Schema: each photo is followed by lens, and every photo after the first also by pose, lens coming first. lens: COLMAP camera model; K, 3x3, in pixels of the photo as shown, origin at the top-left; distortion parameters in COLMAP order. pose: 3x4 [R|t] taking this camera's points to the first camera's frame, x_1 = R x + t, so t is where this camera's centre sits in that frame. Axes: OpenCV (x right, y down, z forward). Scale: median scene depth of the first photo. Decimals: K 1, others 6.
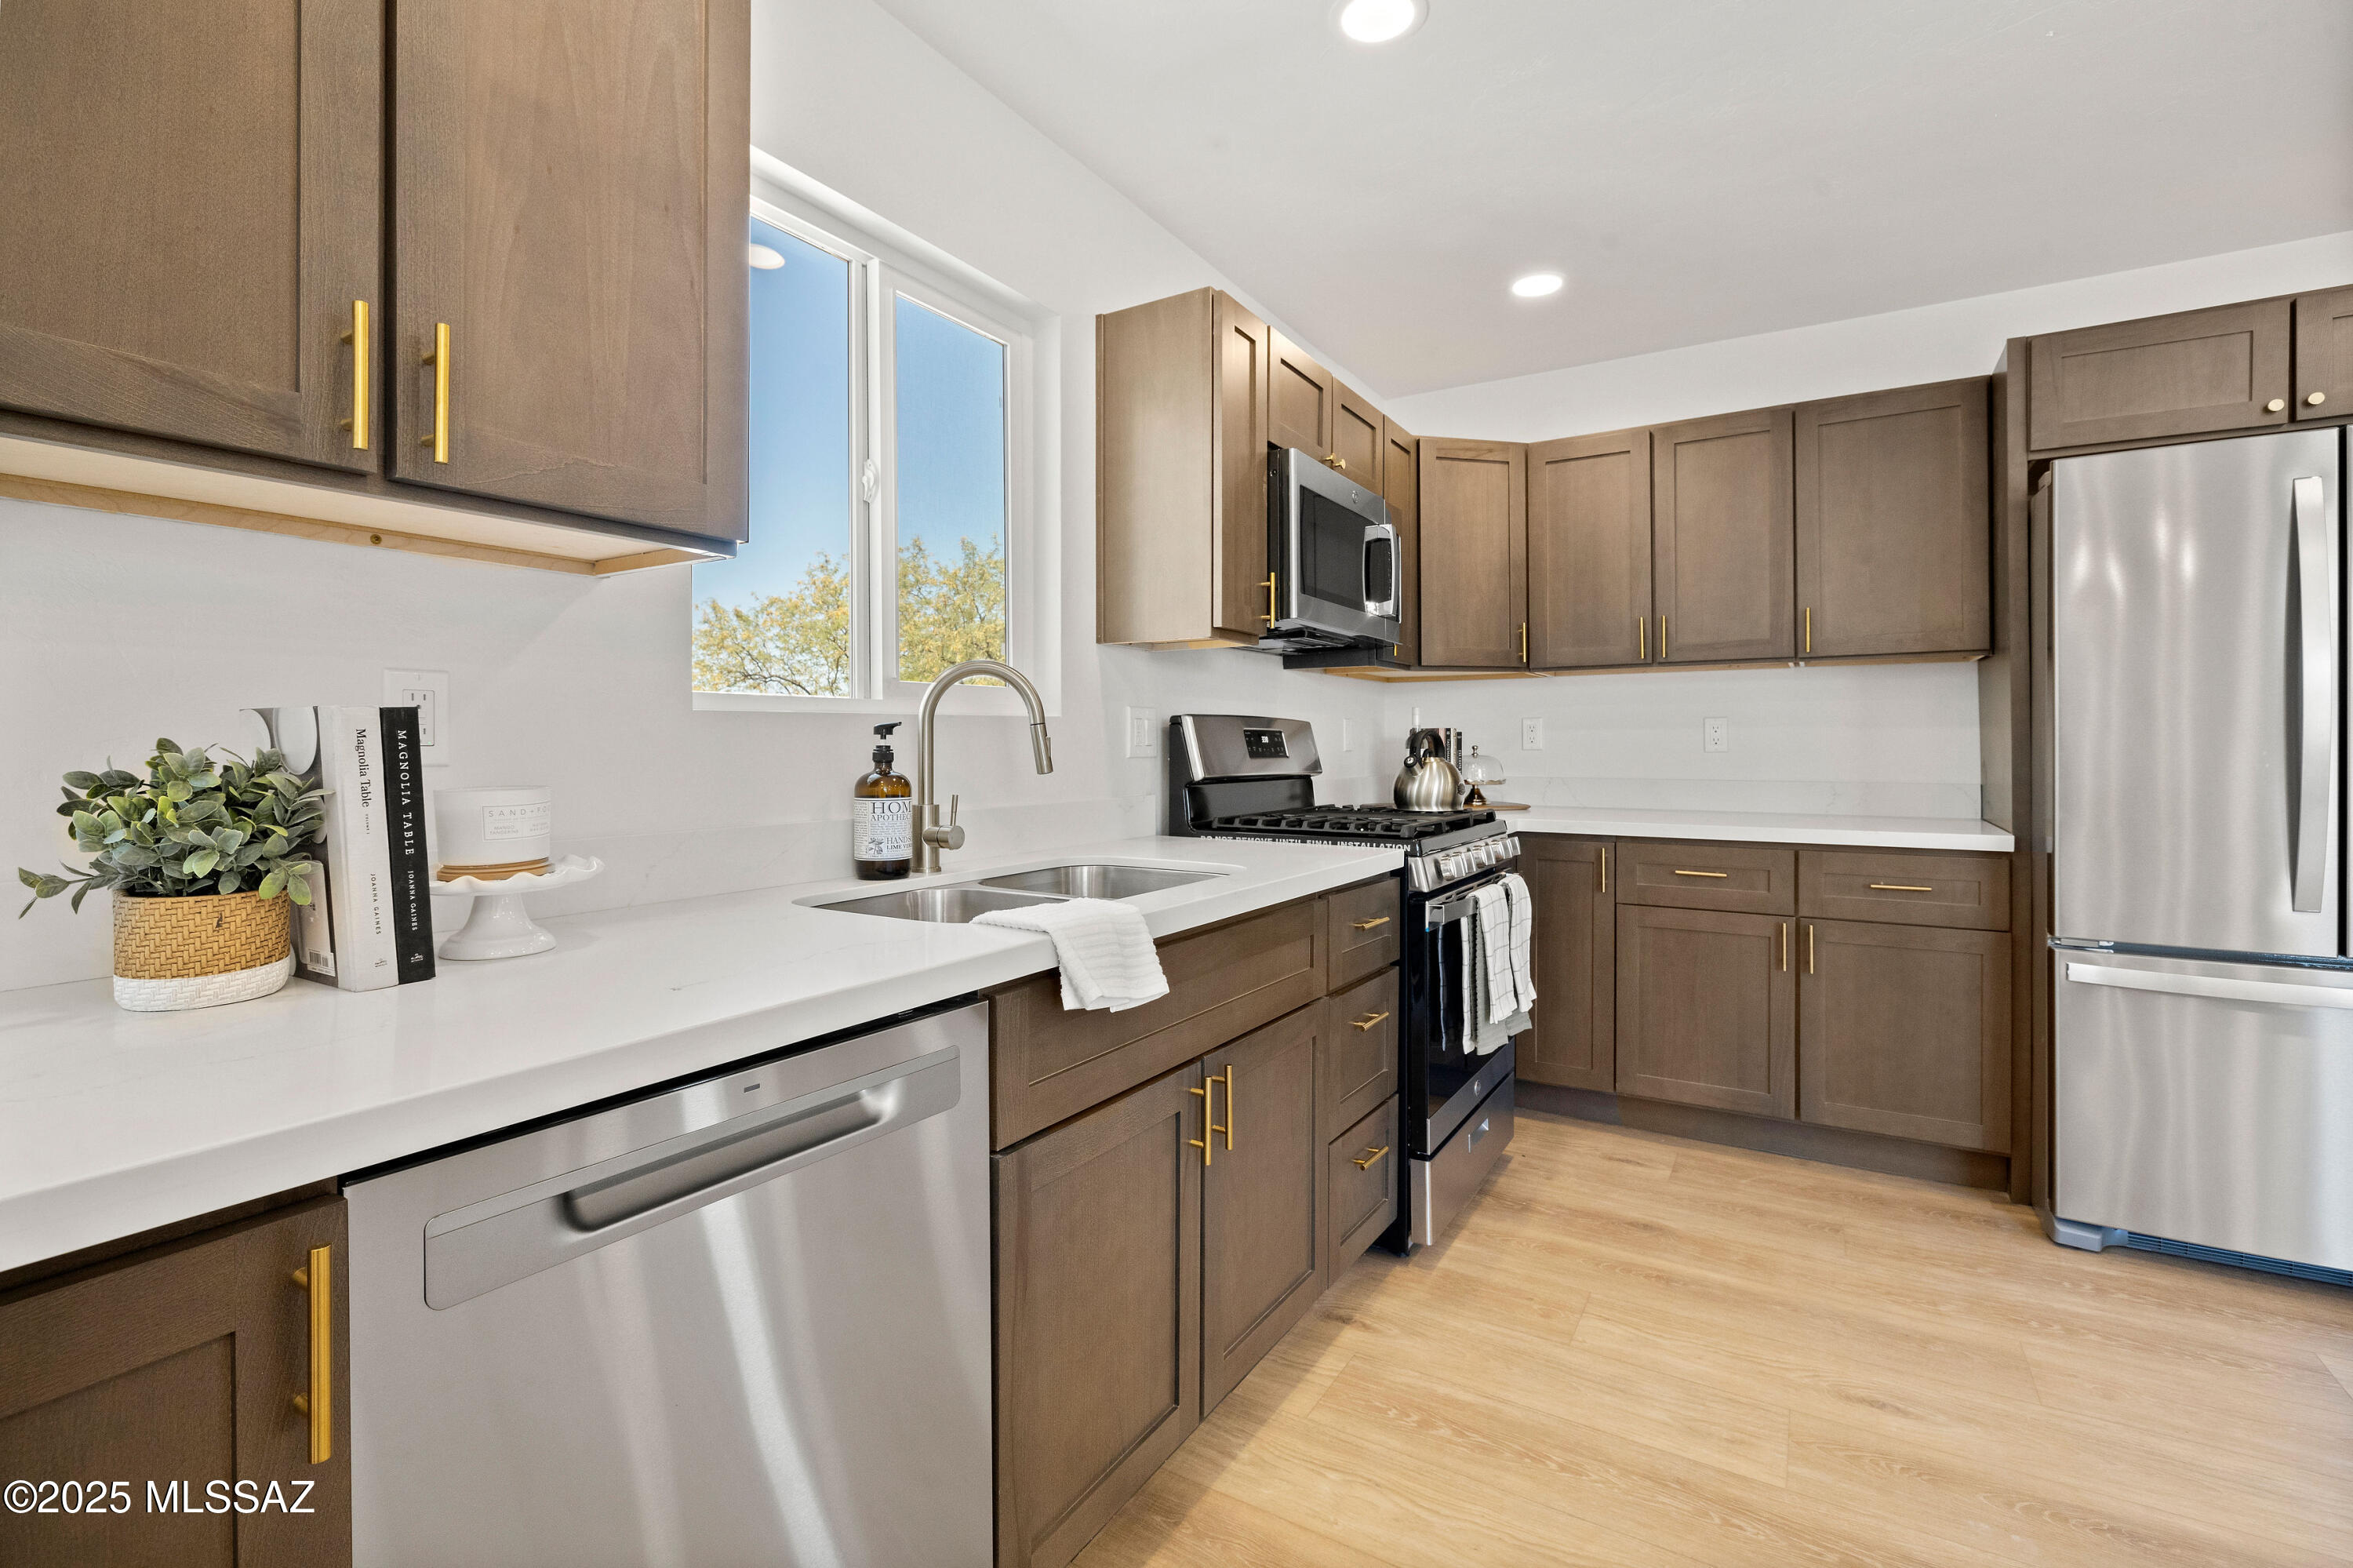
lens RADIAL K [[1053.6, 0, 1175.3], [0, 1053.6, 745.8], [0, 0, 1]] dist [-0.004709, 0.000622]
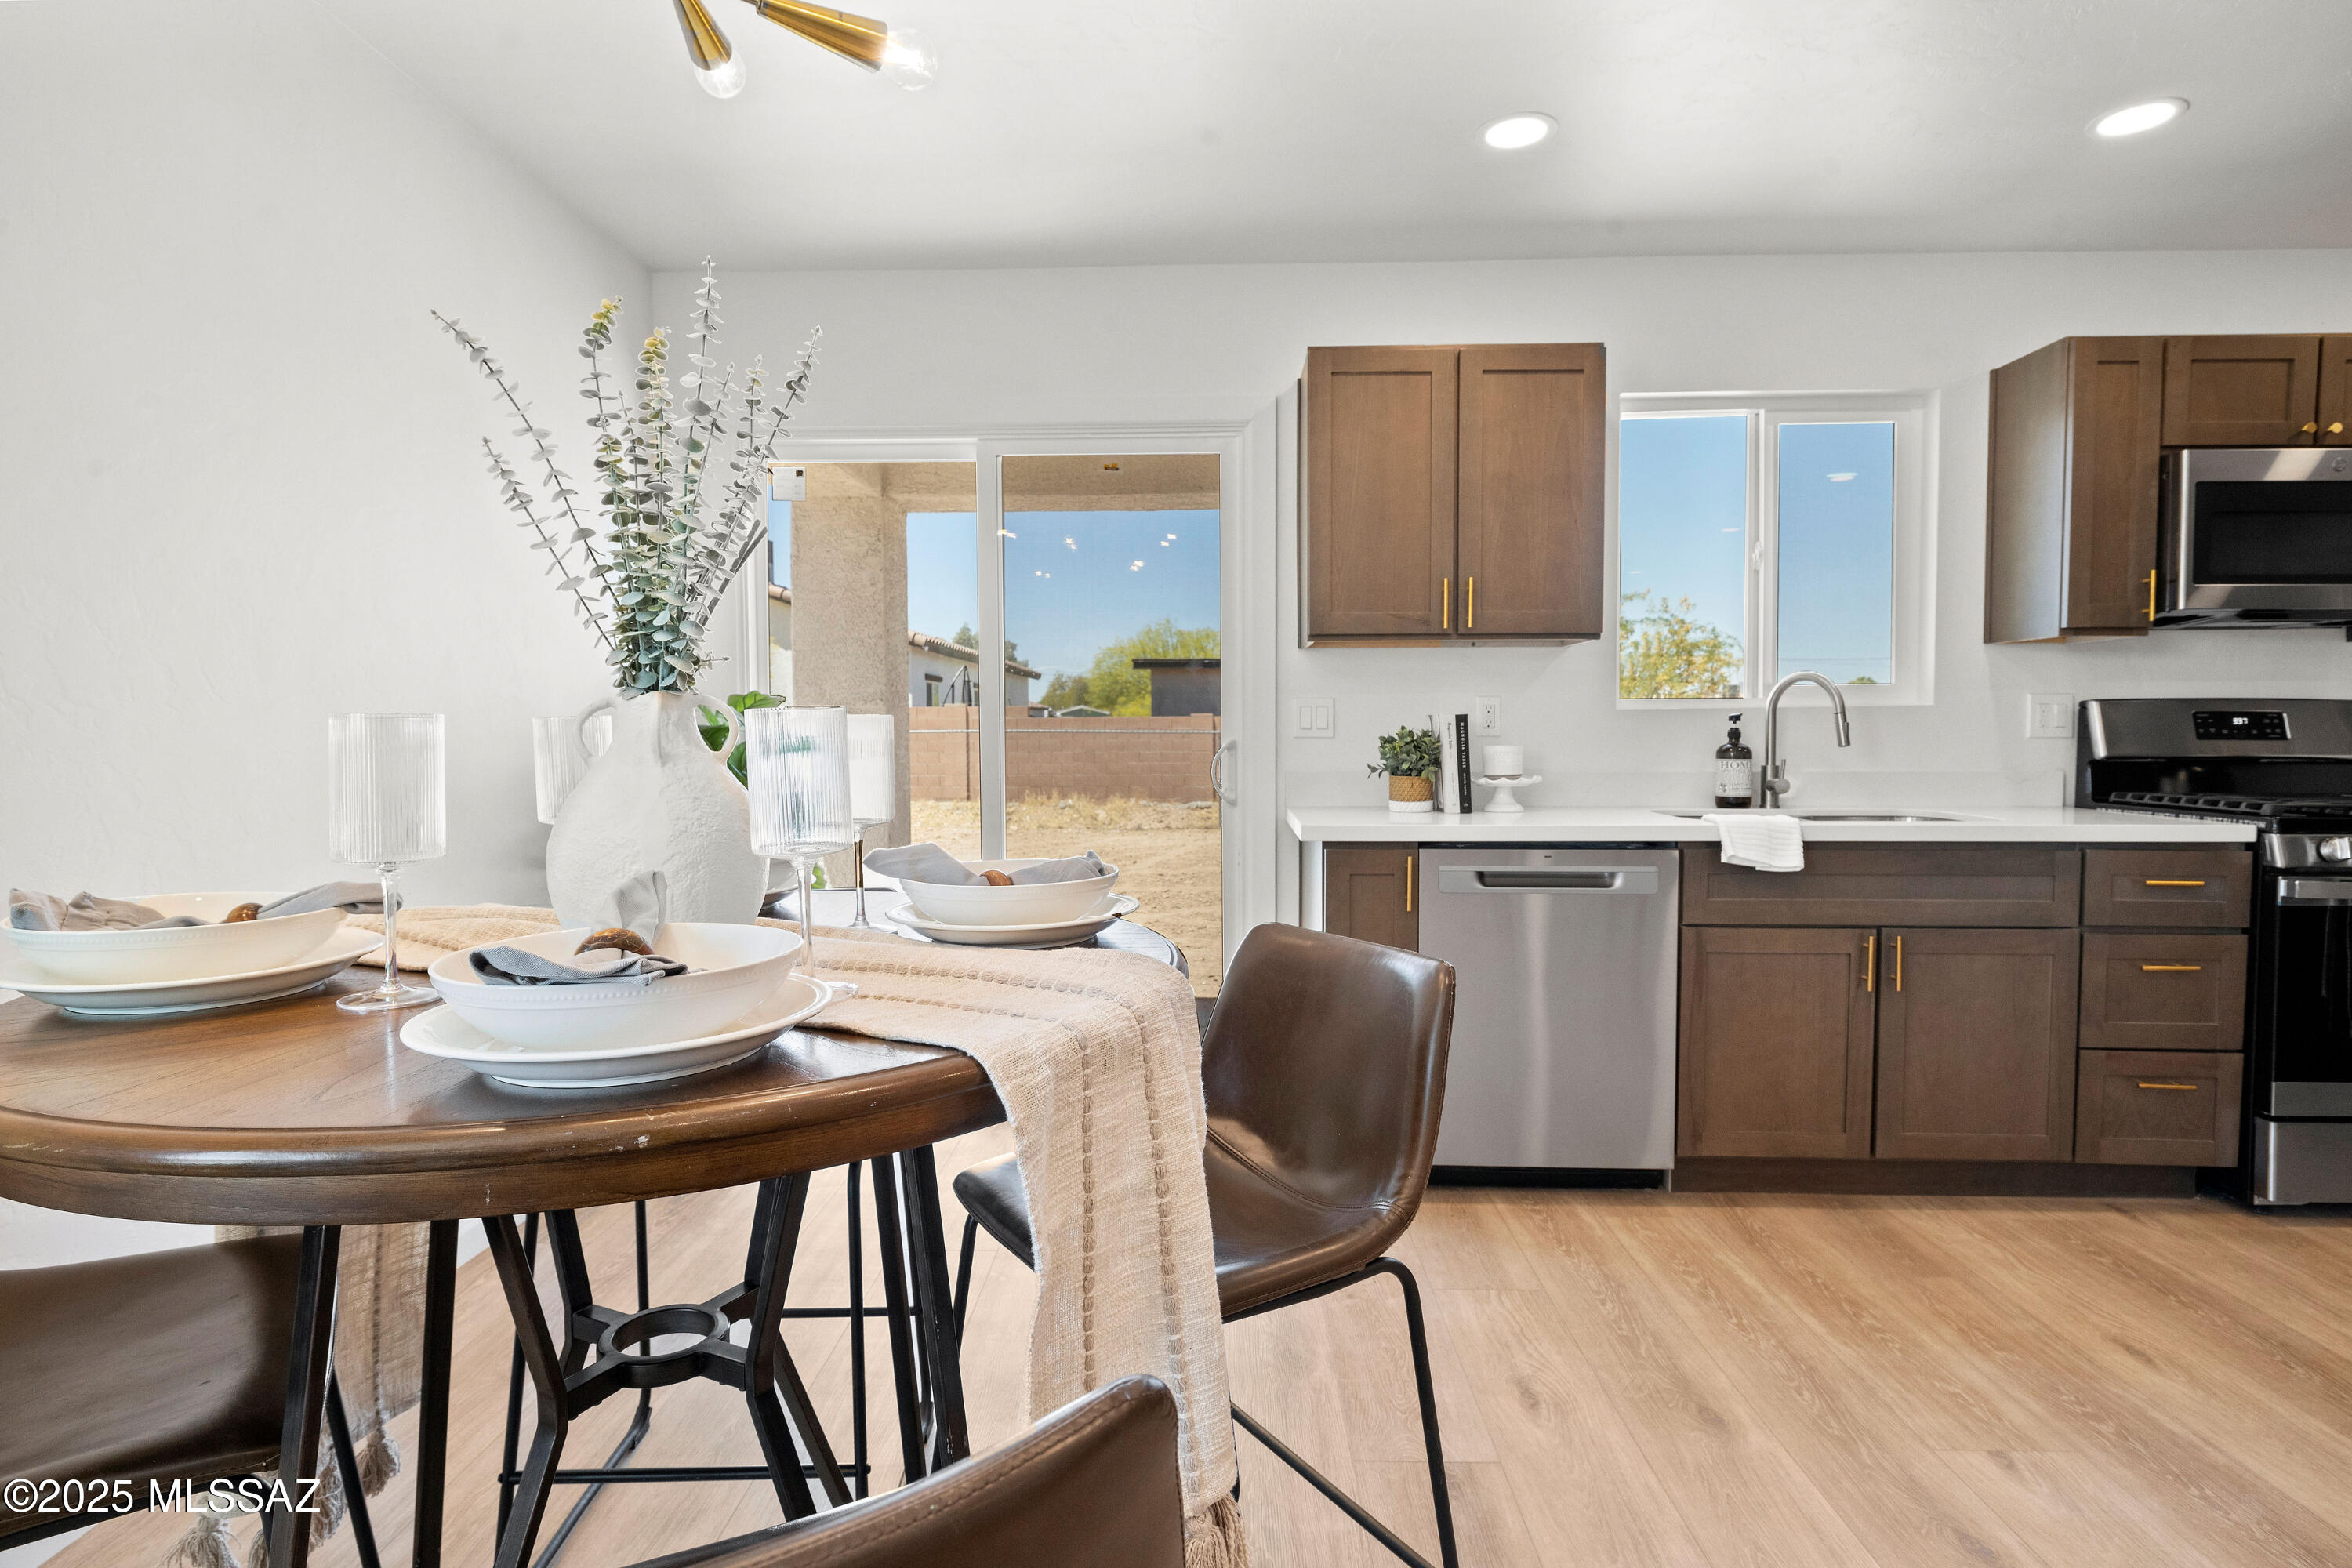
lens RADIAL K [[1214.6, 0, 1180.0], [0, 1214.6, 777.2], [0, 0, 1]] dist [-0.003621, 0.000066]
pose [[0.497999, 0.034890, -0.866475, 0.717779], [0.000839, 0.999170, 0.040716, -0.000815], [0.867177, -0.021003, 0.497557, -0.533580]]
